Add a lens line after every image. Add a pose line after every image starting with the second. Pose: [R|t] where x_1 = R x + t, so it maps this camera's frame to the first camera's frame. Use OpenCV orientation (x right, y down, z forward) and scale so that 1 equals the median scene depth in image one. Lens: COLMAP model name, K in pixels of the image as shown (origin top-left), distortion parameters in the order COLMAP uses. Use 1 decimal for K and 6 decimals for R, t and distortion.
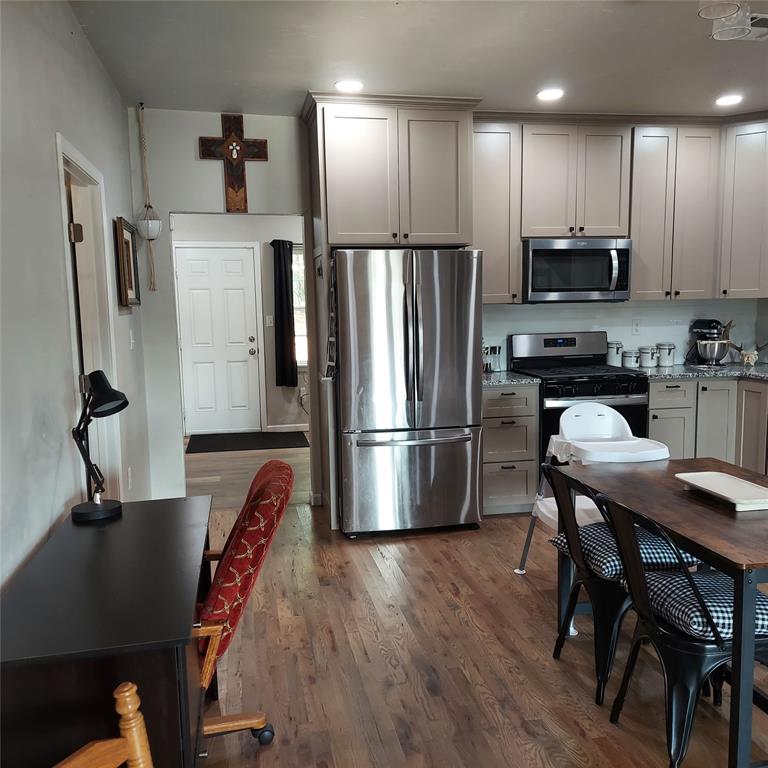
lens RADIAL K [[739.2, 0, 383.6], [0, 739.2, 390.5], [0, 0, 1]] dist [0.051533, 0.000000]
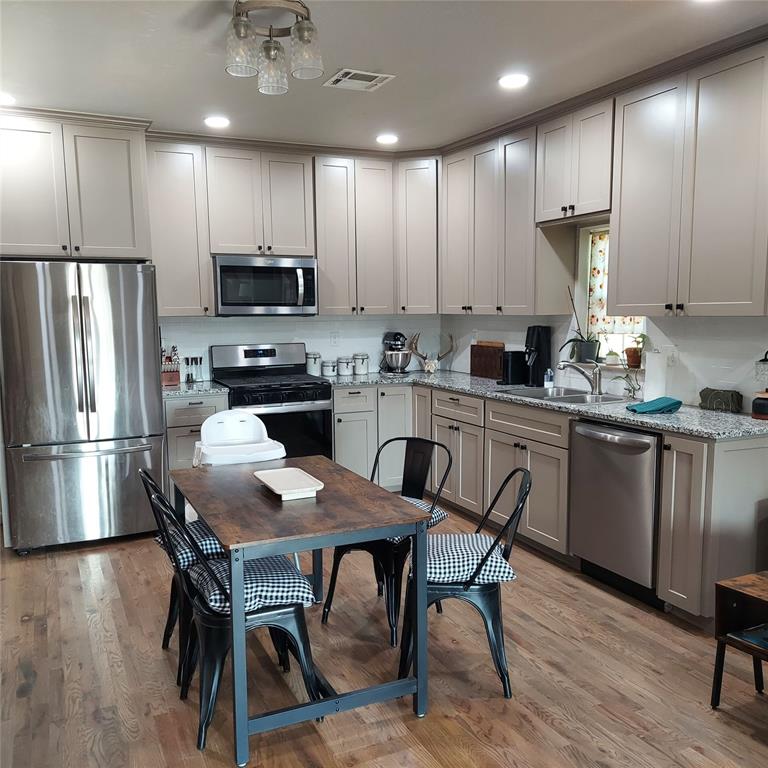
lens RADIAL K [[739.2, 0, 379.6], [0, 739.2, 391.0], [0, 0, 1]] dist [0.051533, 0.000000]
pose [[0.973397, -0.019906, 0.228258, 0.193493], [0.022410, 0.999714, -0.008384, 0.002050], [-0.228025, 0.013276, 0.973565, -0.082501]]
